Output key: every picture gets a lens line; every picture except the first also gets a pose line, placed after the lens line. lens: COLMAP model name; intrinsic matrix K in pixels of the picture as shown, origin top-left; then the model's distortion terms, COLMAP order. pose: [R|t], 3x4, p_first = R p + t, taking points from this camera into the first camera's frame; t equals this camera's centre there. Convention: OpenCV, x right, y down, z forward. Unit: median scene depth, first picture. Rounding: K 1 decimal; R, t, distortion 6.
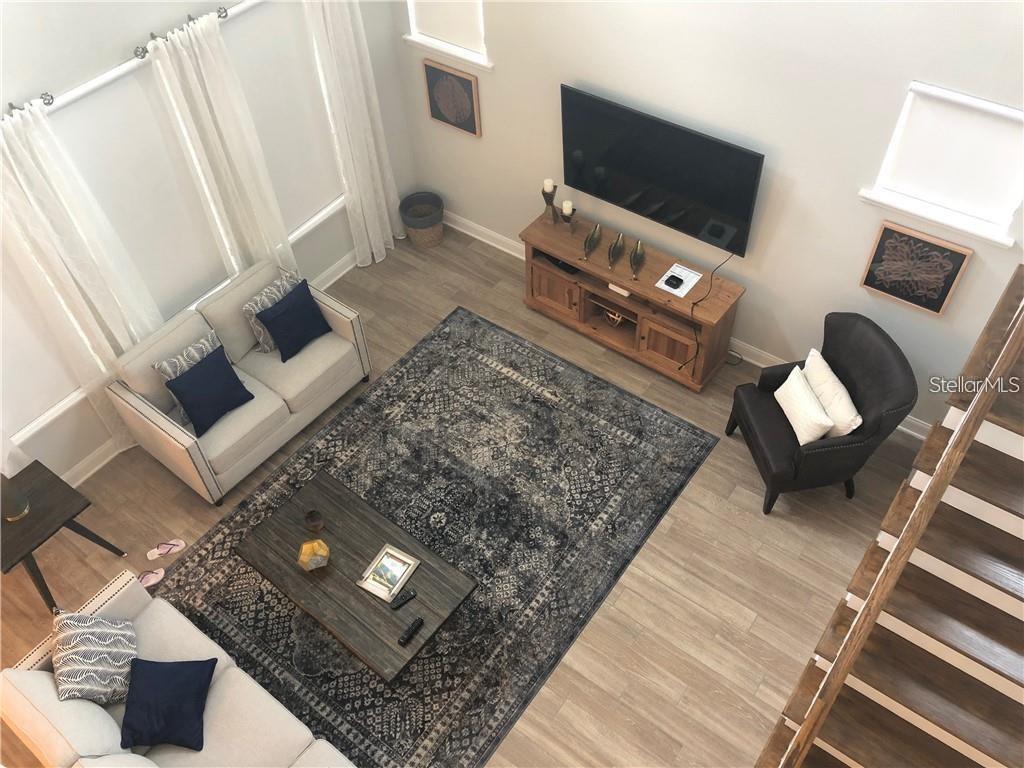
lens RADIAL K [[838.5, 0, 519.6], [0, 838.5, 356.8], [0, 0, 1]] dist [0.036705, -0.049209]
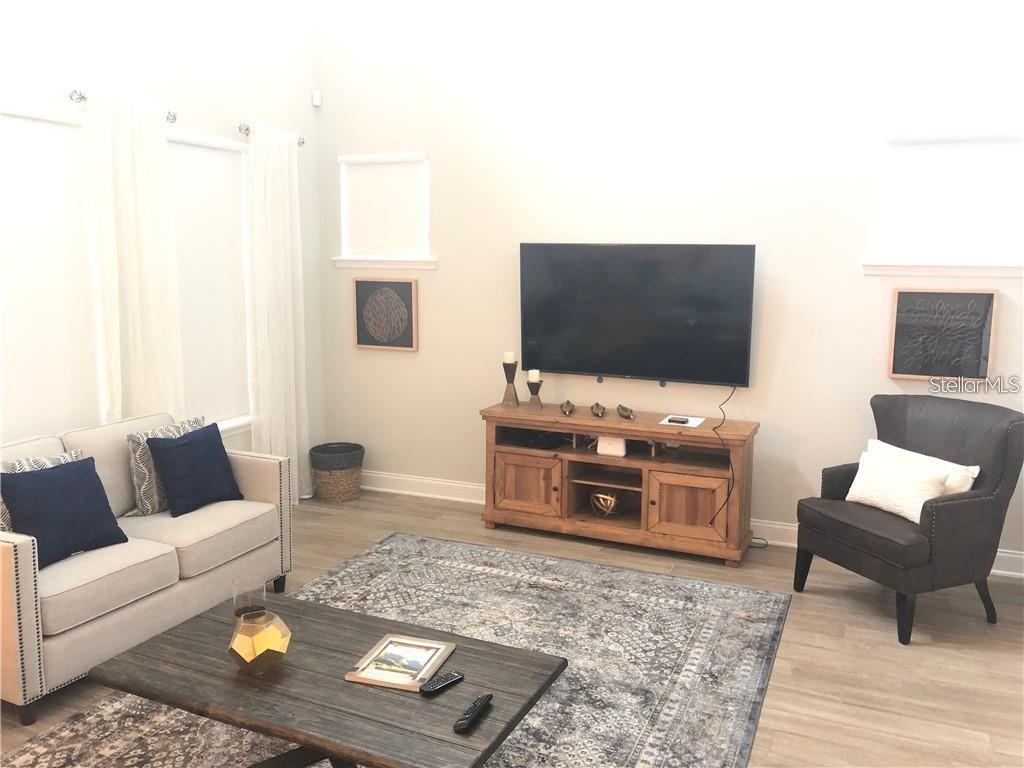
lens RADIAL K [[838.5, 0, 520.6], [0, 838.5, 344.4], [0, 0, 1]] dist [0.036705, -0.049209]
pose [[0.971911, 0.014256, 0.234918, -0.174723], [0.143256, 0.756115, -0.638567, 0.379125], [-0.186728, 0.654284, 0.732834, 0.370248]]
